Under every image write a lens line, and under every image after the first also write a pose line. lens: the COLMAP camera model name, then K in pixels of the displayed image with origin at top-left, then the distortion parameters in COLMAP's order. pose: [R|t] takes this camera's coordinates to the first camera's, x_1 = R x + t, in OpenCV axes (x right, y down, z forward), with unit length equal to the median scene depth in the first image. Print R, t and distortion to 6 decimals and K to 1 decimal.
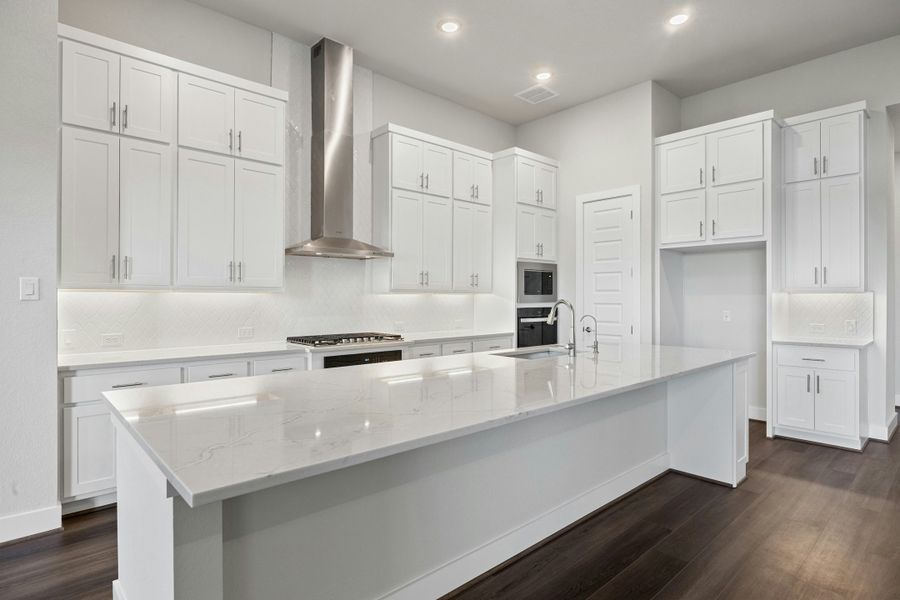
lens RADIAL K [[477.3, 0, 452.2], [0, 477.3, 297.8], [0, 0, 1]] dist [-0.000222, -0.000283]
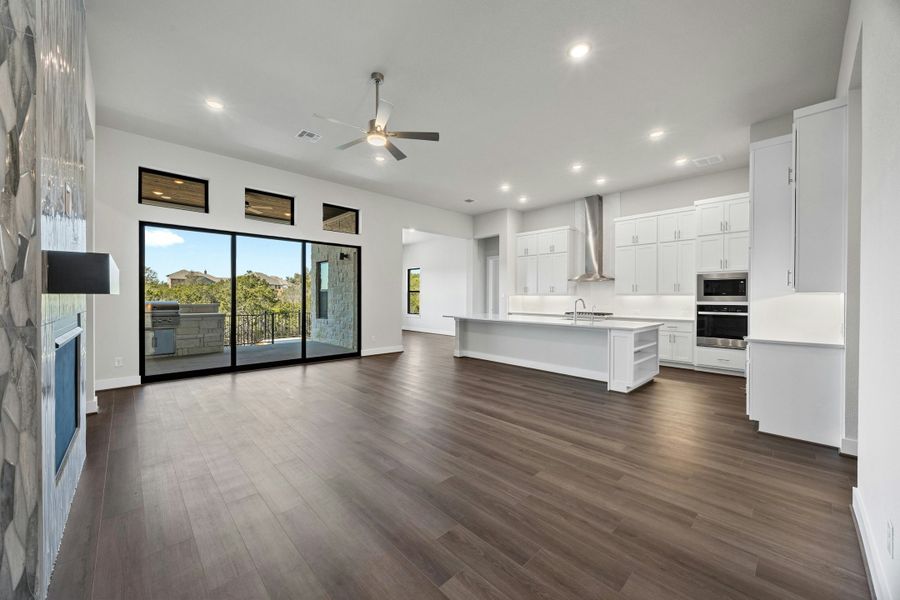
lens RADIAL K [[339.1, 0, 446.7], [0, 339.1, 297.9], [0, 0, 1]] dist [0.001870, -0.000011]
pose [[0.018327, 0.002282, -0.999829, 1.515307], [-0.004938, 0.999985, 0.002192, 0.002057], [0.999820, 0.004897, 0.018338, 0.209429]]
